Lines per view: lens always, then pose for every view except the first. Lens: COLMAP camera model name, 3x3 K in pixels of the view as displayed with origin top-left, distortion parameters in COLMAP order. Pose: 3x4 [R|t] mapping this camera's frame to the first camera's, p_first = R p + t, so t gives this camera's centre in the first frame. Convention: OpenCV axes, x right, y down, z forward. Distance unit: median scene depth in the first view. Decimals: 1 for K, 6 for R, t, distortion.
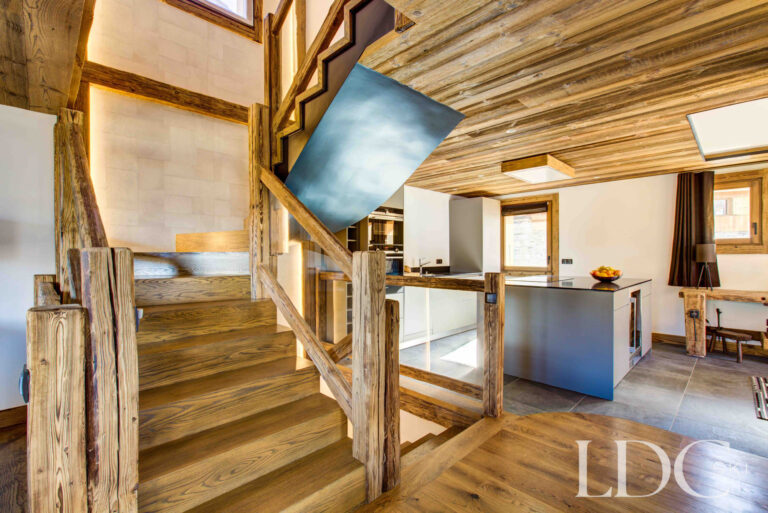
lens RADIAL K [[351.2, 0, 384.0], [0, 351.2, 256.5], [0, 0, 1]] dist [-0.002238, -0.000294]
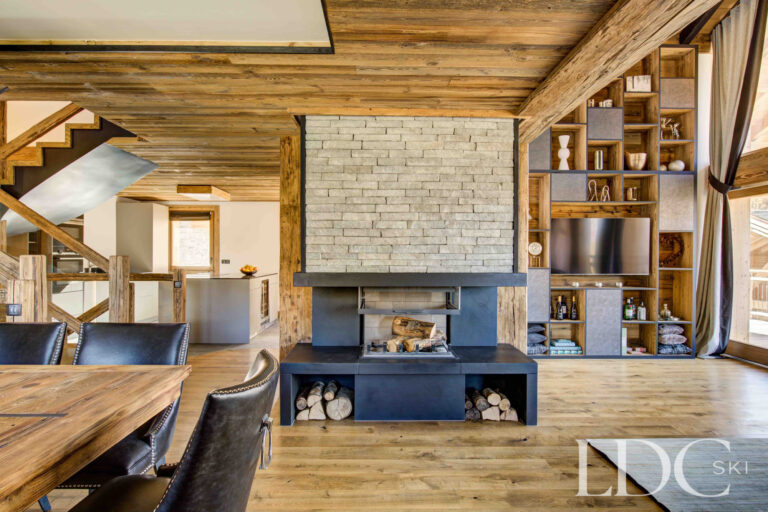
lens RADIAL K [[456.8, 0, 384.0], [0, 456.8, 256.0], [0, 0, 1]] dist [-0.003109, -0.001220]
pose [[0.691603, 0.004372, 0.722265, -0.338756], [-0.004090, 0.999989, -0.002137, -0.006118], [-0.722267, -0.001476, 0.691613, -0.686504]]
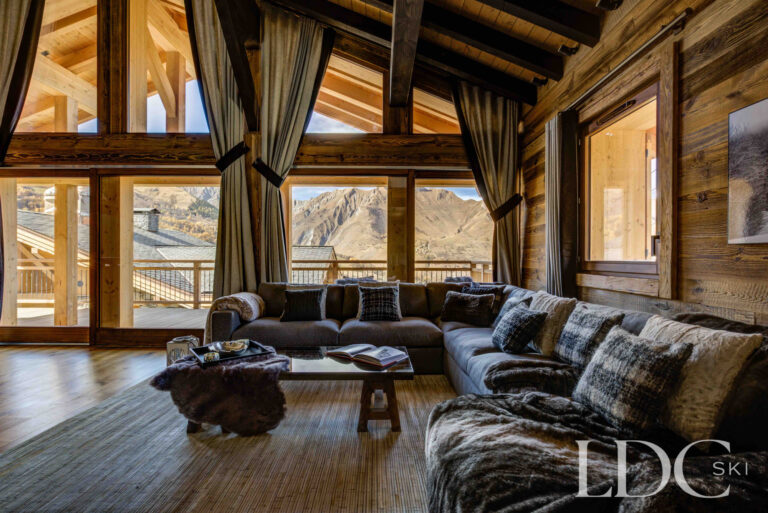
lens RADIAL K [[365.5, 0, 384.0], [0, 365.5, 256.5], [0, 0, 1]] dist [0.000348, -0.000080]
pose [[-0.717372, 0.006436, 0.696661, -0.133888], [0.005555, 0.999978, -0.003519, 0.045251], [-0.696668, 0.001345, -0.717392, -0.521327]]
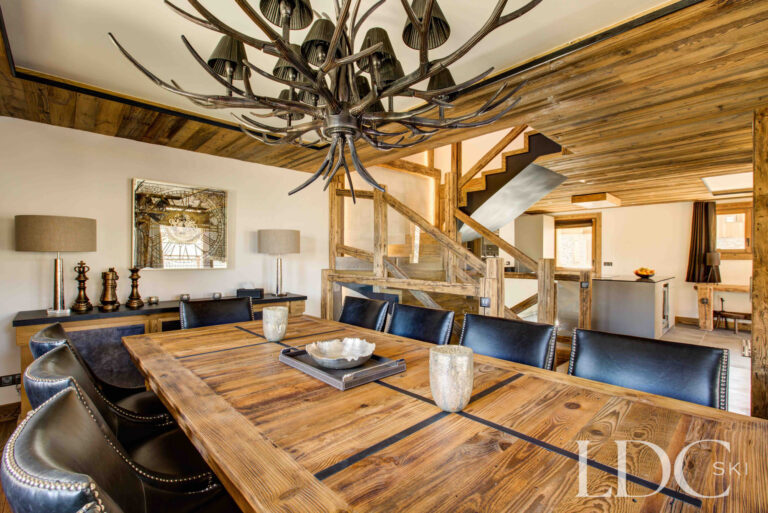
lens RADIAL K [[349.4, 0, 384.0], [0, 349.4, 256.5], [0, 0, 1]] dist [-0.001636, 0.000191]
pose [[0.999817, 0.007994, -0.017394, -0.407808], [-0.008023, 0.999967, -0.001592, -0.006559], [0.017380, 0.001731, 0.999847, -0.455545]]
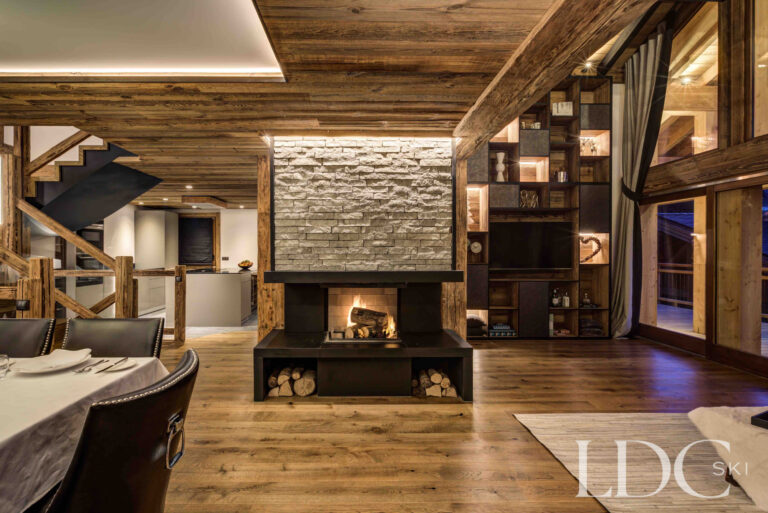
lens RADIAL K [[367.1, 0, 360.1], [0, 367.1, 251.7], [0, 0, 1]] dist [-0.003022, -0.000296]
pose [[0.696884, -0.000784, 0.717184, -0.275165], [0.000542, 1.000000, 0.000567, -0.018259], [-0.717184, -0.000006, 0.696884, -0.685545]]
